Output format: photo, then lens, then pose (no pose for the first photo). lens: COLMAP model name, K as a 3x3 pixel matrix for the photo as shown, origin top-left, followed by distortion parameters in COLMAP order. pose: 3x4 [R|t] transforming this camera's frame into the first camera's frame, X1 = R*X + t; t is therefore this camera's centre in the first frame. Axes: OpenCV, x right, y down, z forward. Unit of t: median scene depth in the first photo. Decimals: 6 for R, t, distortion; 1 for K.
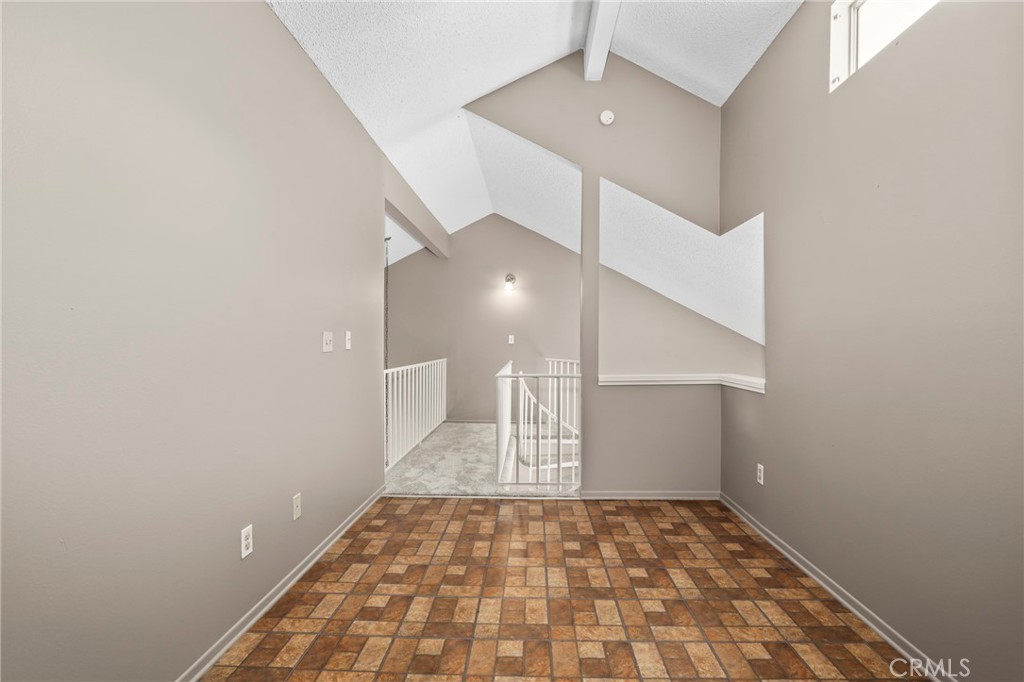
lens RADIAL K [[469.2, 0, 512.0], [0, 469.2, 341.0], [0, 0, 1]] dist [-0.000901, -0.000120]
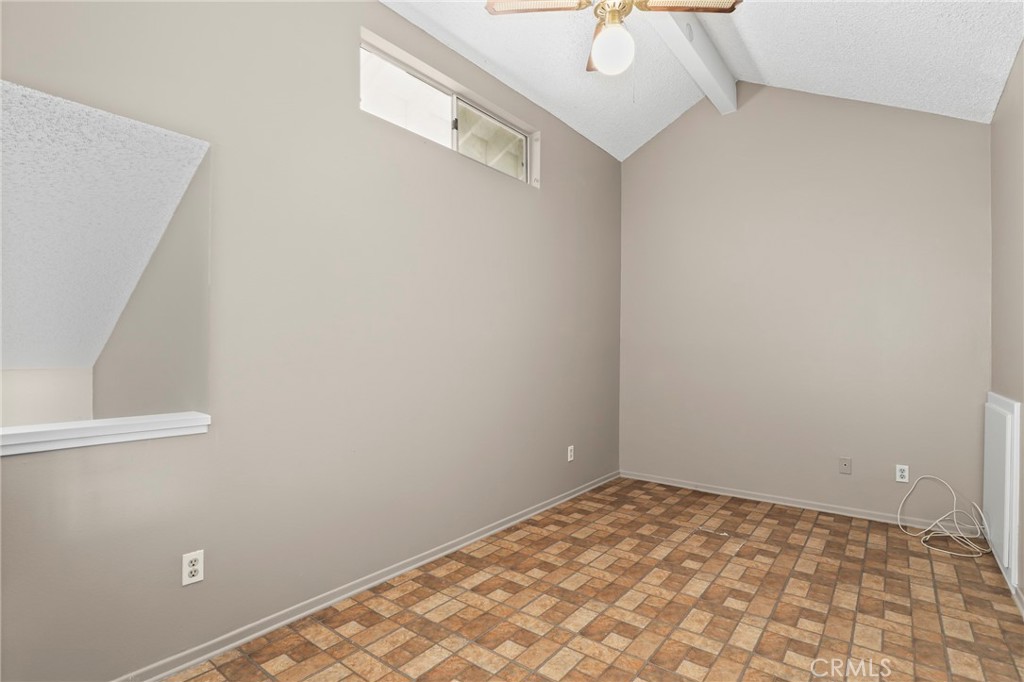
lens RADIAL K [[506.6, 0, 512.0], [0, 506.6, 341.0], [0, 0, 1]] dist [-0.000931, -0.000171]
pose [[-0.814839, -0.000924, 0.579686, -0.277269], [-0.014913, 0.999701, -0.019370, -0.007937], [-0.579495, -0.024428, -0.814609, 1.877856]]
